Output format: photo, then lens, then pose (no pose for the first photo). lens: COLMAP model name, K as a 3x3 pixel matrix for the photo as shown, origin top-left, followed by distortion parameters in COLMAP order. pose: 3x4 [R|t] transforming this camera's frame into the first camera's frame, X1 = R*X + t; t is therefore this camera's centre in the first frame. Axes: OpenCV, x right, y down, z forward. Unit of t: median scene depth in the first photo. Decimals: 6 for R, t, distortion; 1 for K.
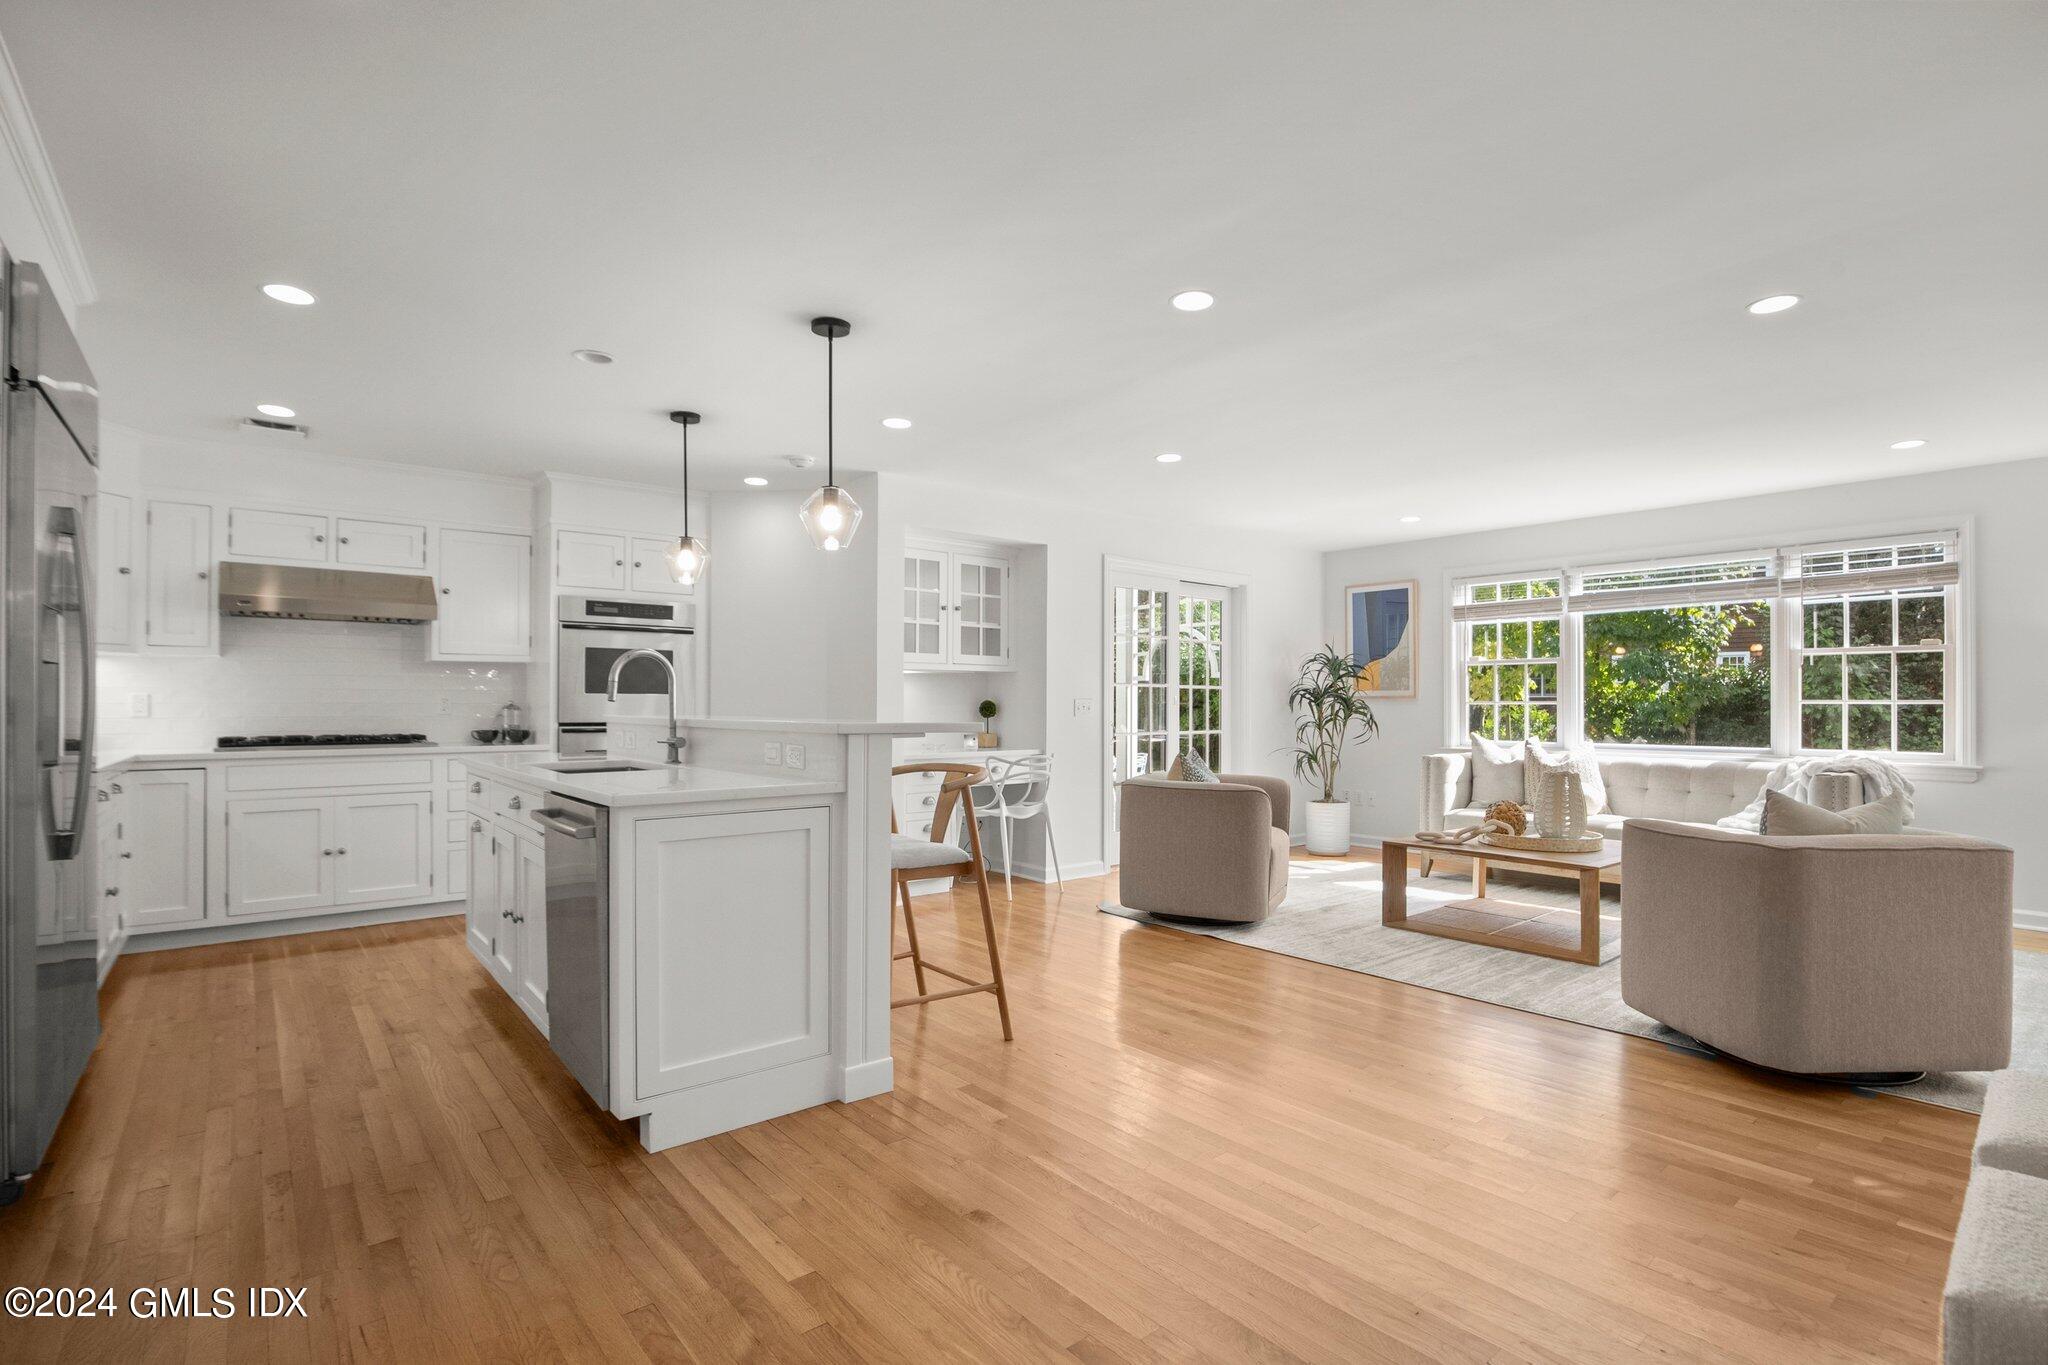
lens RADIAL K [[962.7, 0, 1017.7], [0, 962.7, 695.9], [0, 0, 1]] dist [-0.030783, 0.003242]
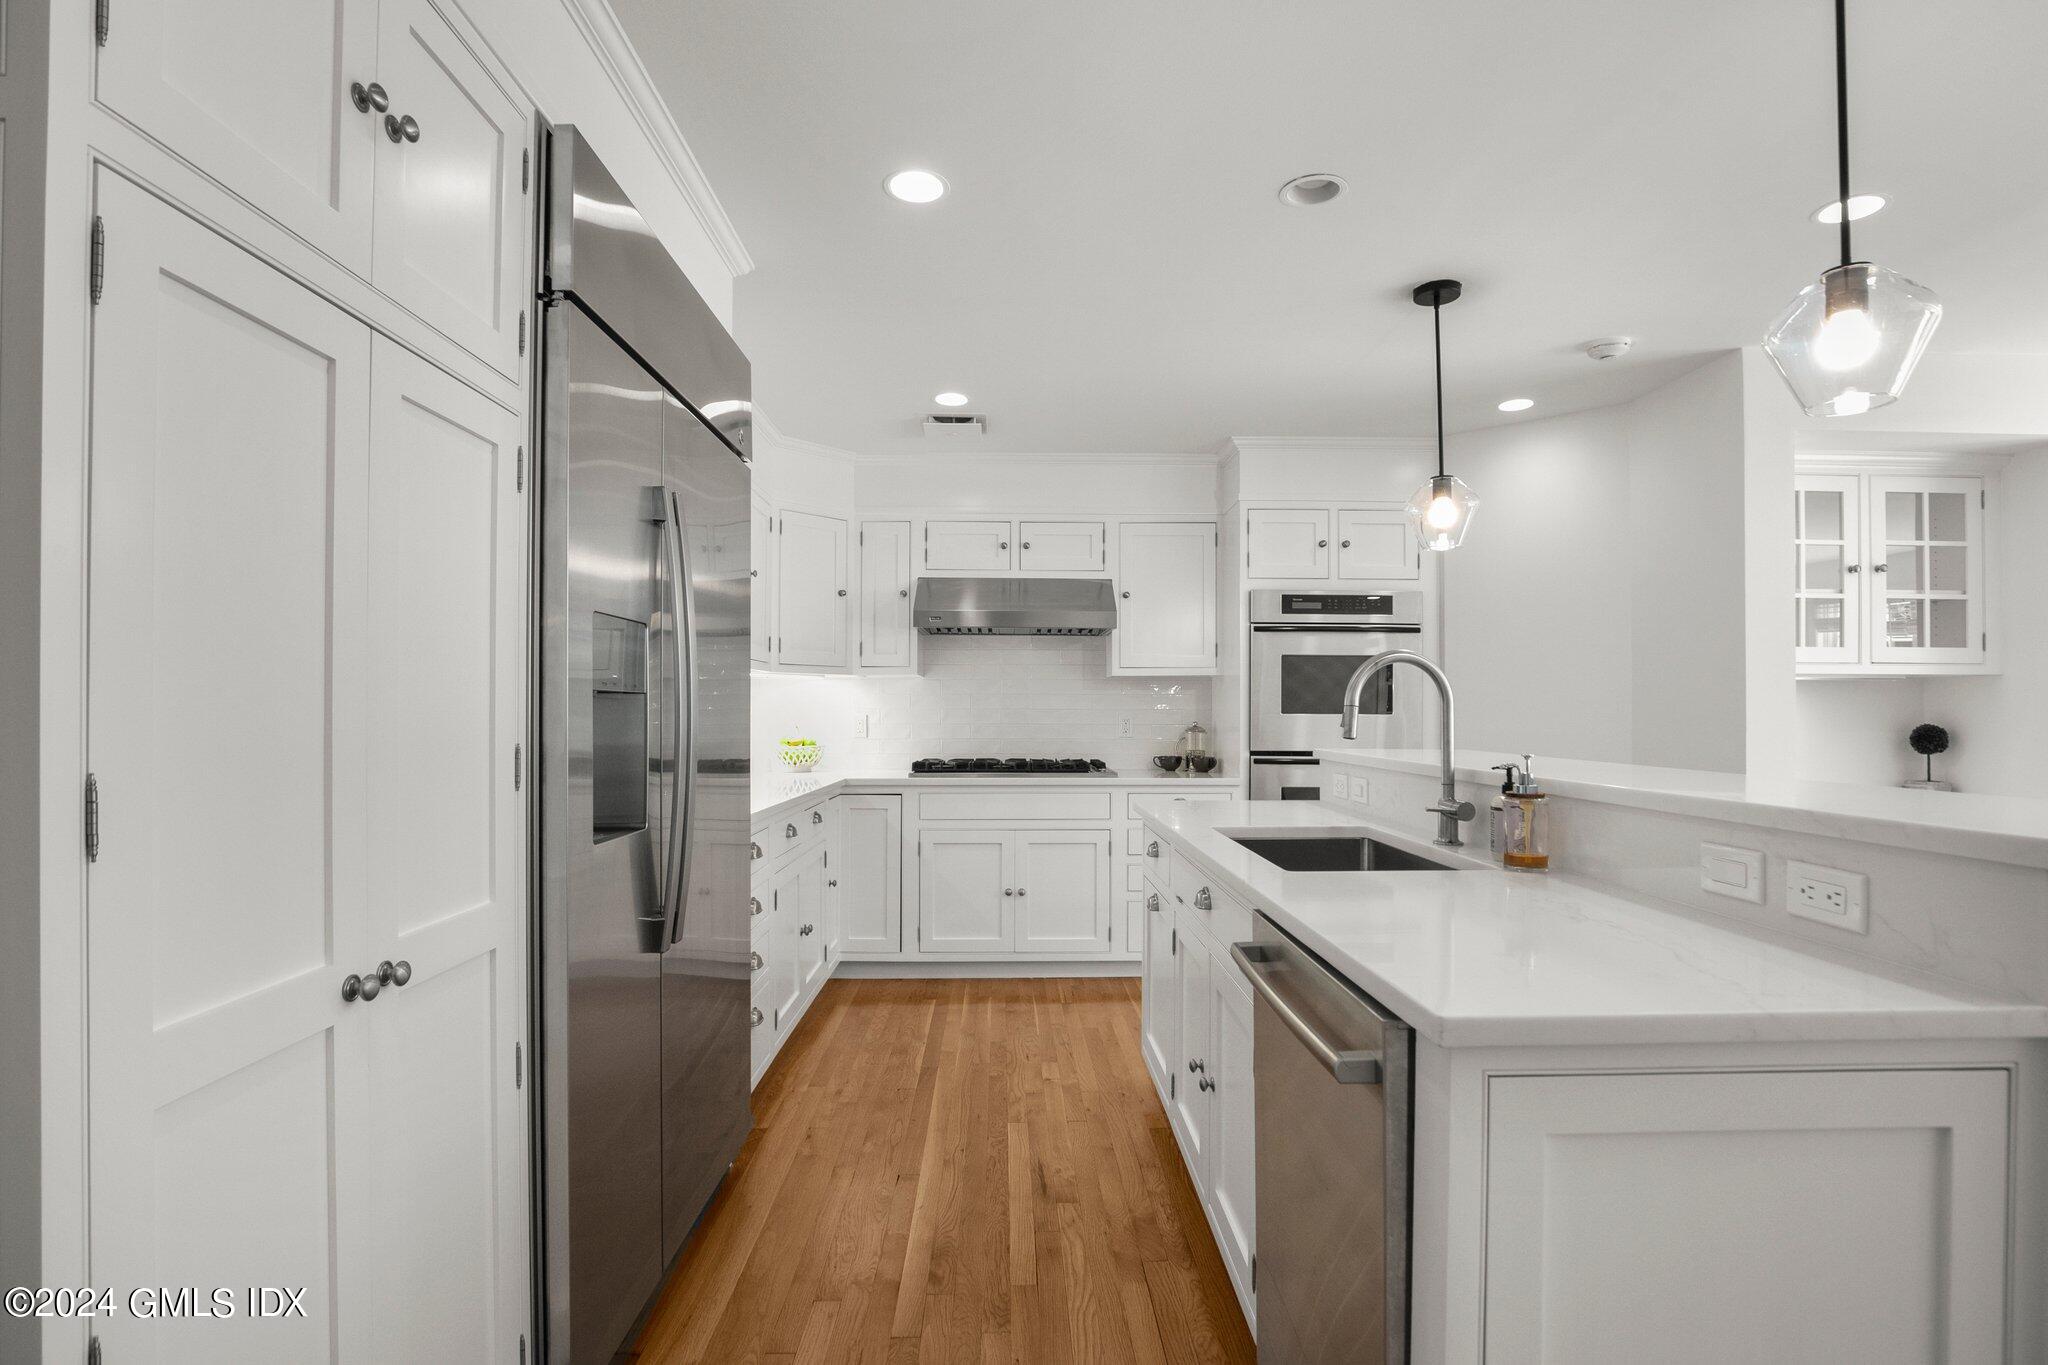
lens RADIAL K [[958.3, 0, 1023.1], [0, 958.3, 709.2], [0, 0, 1]] dist [-0.024414, 0.002749]
pose [[0.787709, 0.000239, -0.616048, -0.139747], [0.003300, 0.999984, 0.004608, -0.010707], [0.616039, -0.005663, 0.787695, 0.259452]]
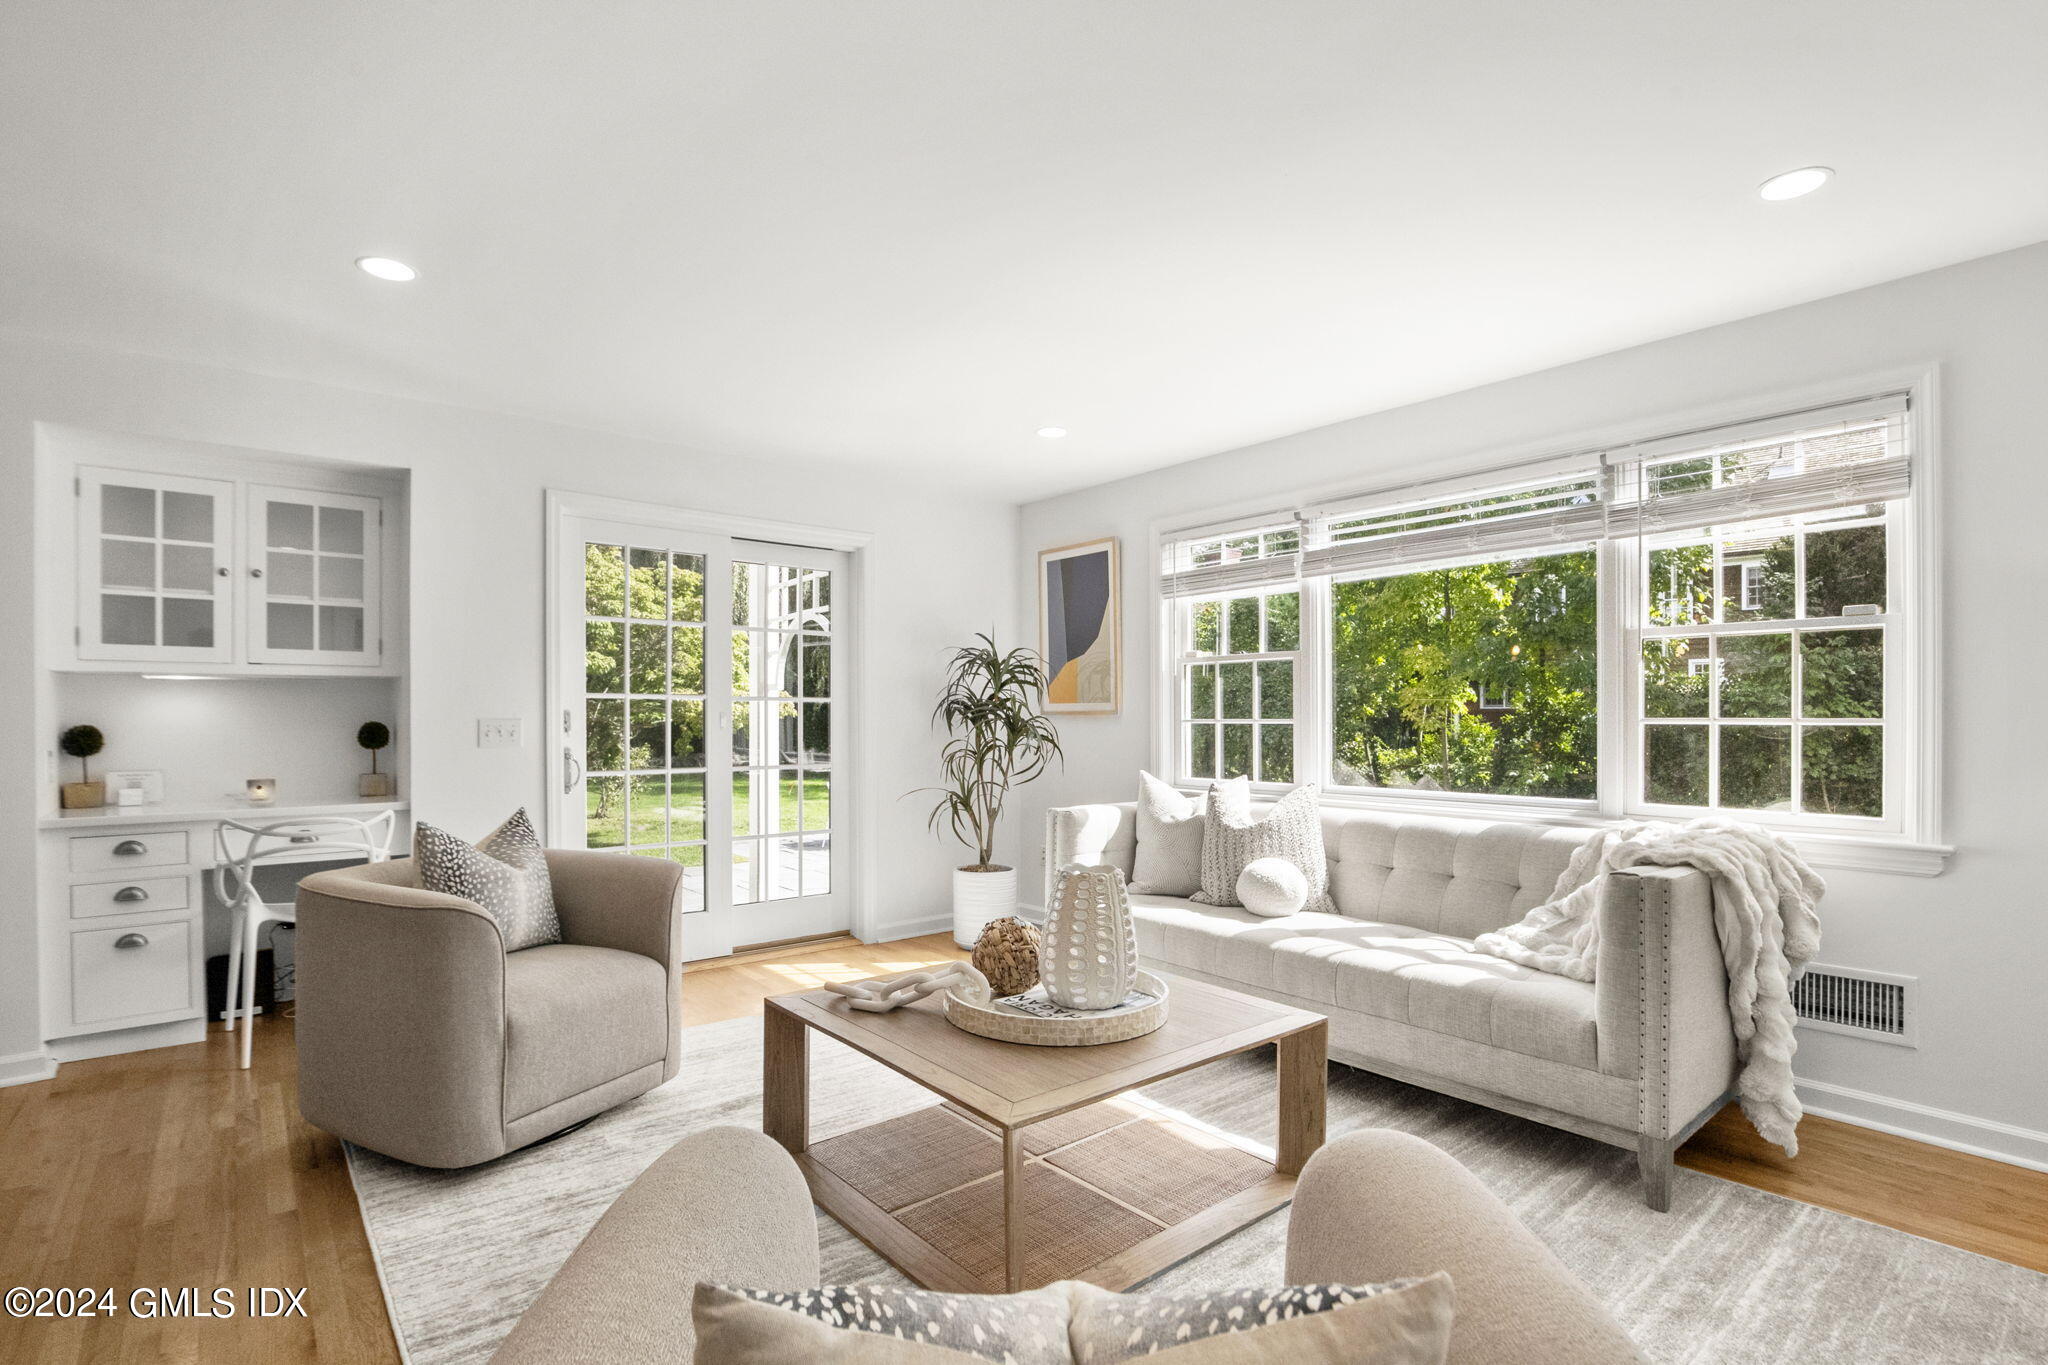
lens RADIAL K [[972.4, 0, 1009.3], [0, 972.4, 713.5], [0, 0, 1]] dist [-0.027155, -0.001629]
pose [[0.999974, -0.004105, -0.005864, 0.488188], [0.004142, 0.999971, 0.006336, -0.003822], [0.005837, -0.006361, 0.999963, 0.451750]]
